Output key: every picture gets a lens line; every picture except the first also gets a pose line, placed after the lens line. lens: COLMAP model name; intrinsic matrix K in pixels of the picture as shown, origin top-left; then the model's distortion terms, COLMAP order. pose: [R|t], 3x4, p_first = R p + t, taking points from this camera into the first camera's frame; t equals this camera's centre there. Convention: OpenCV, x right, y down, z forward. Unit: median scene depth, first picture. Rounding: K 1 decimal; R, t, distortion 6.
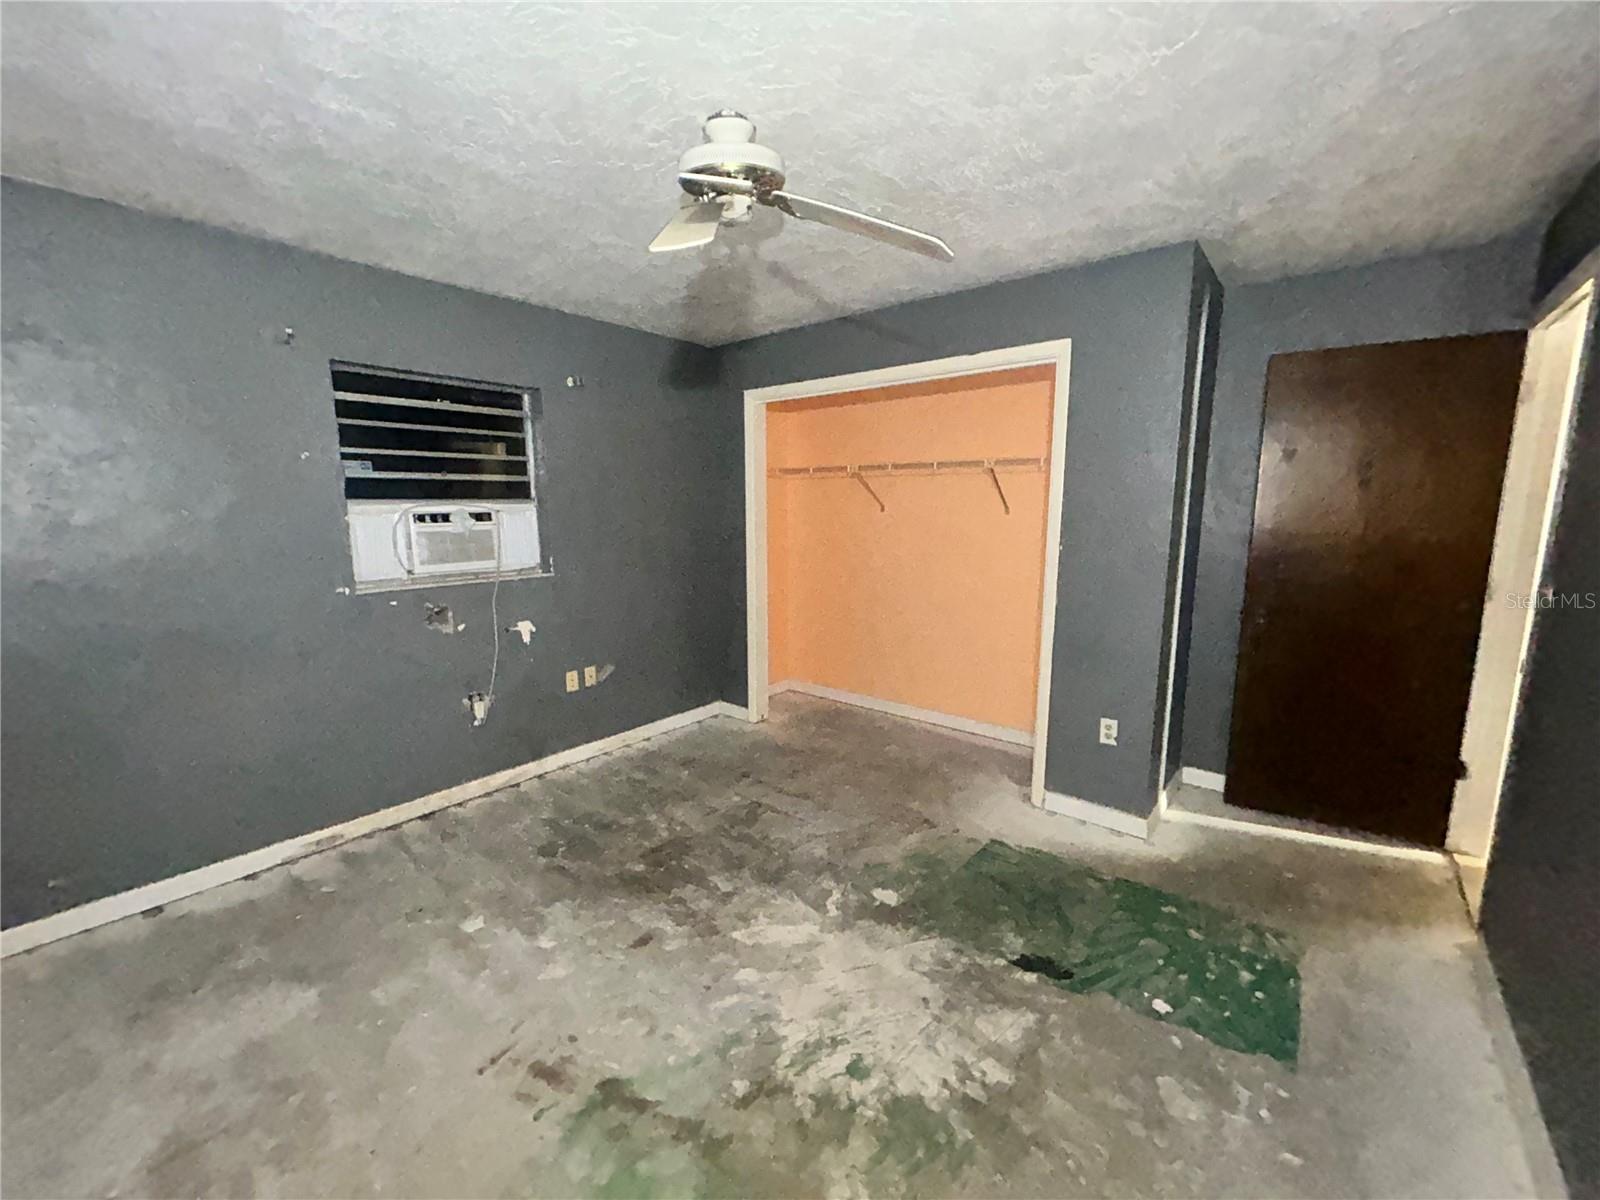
lens RADIAL K [[640.5, 0, 801.0], [0, 640.5, 601.2], [0, 0, 1]] dist [-0.003569, 0.000384]
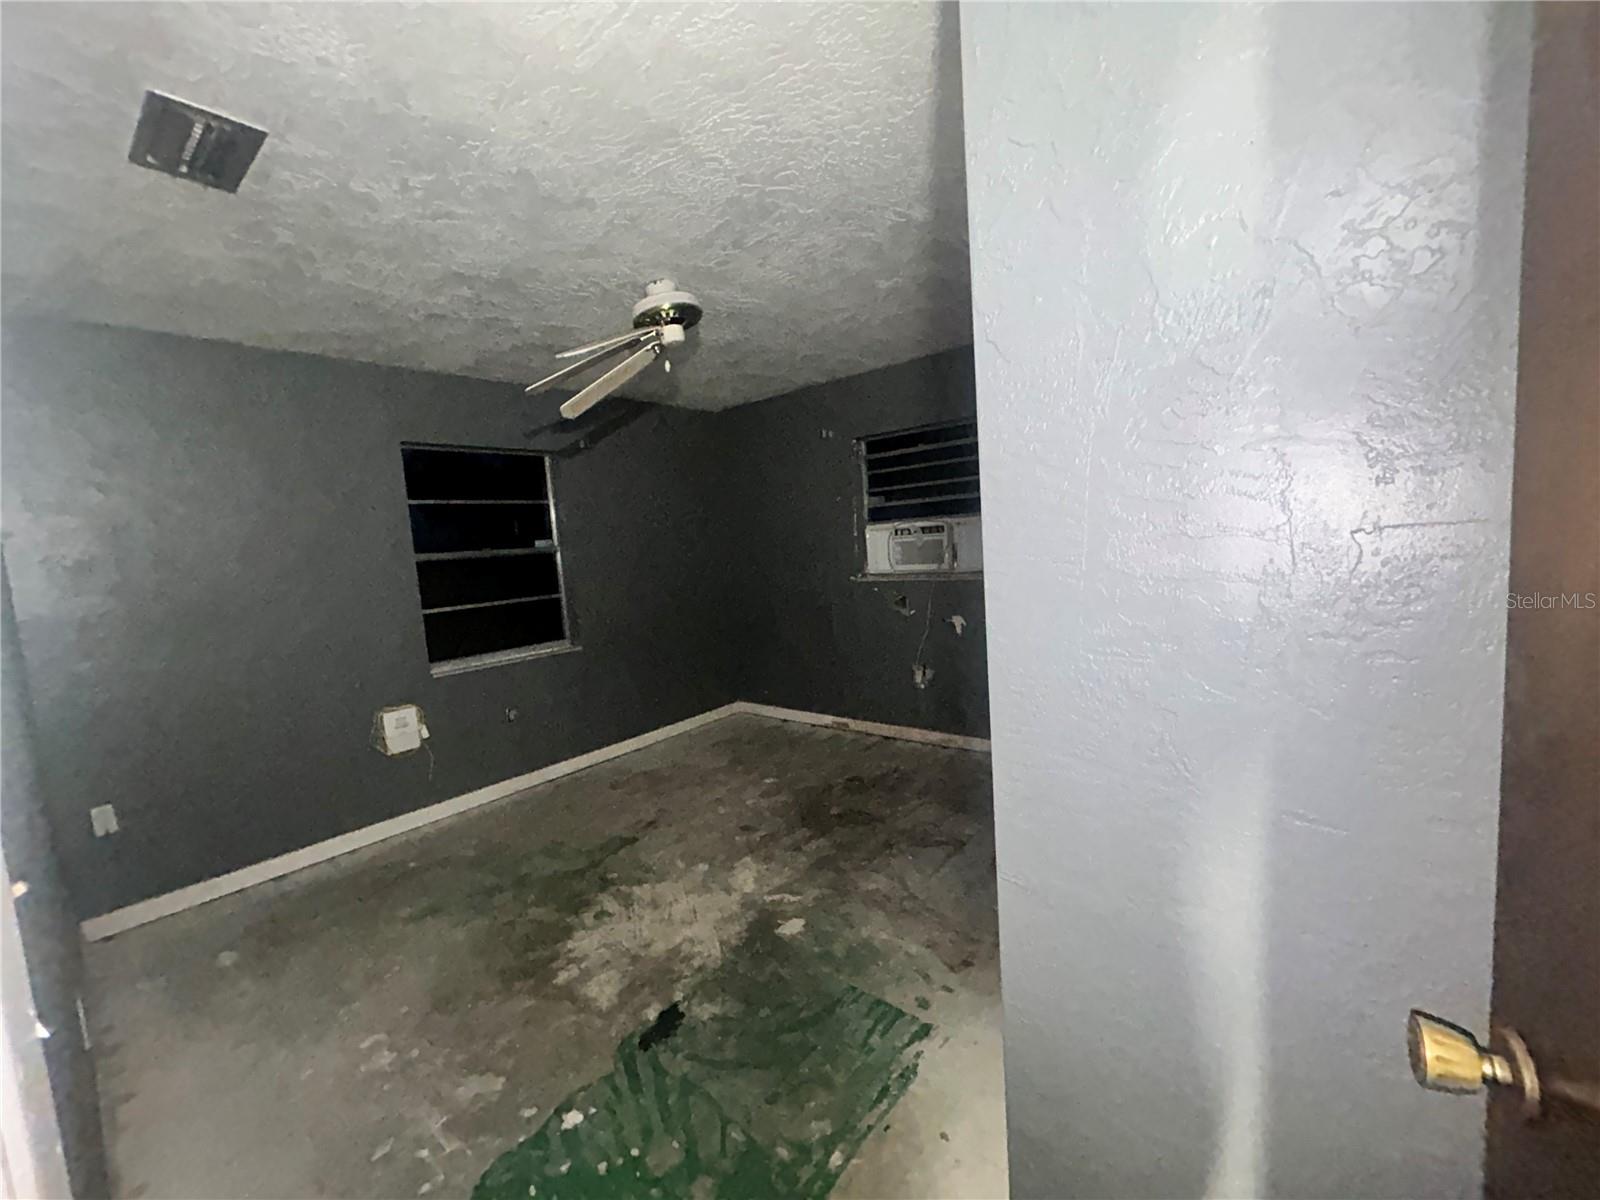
lens RADIAL K [[640.5, 0, 801.5], [0, 640.5, 601.9], [0, 0, 1]] dist [-0.003569, 0.000384]
pose [[0.006793, 0.099296, -0.995035, 1.133464], [-0.083219, 0.991662, 0.098391, -0.131615], [0.996508, 0.082137, 0.015000, 1.042208]]
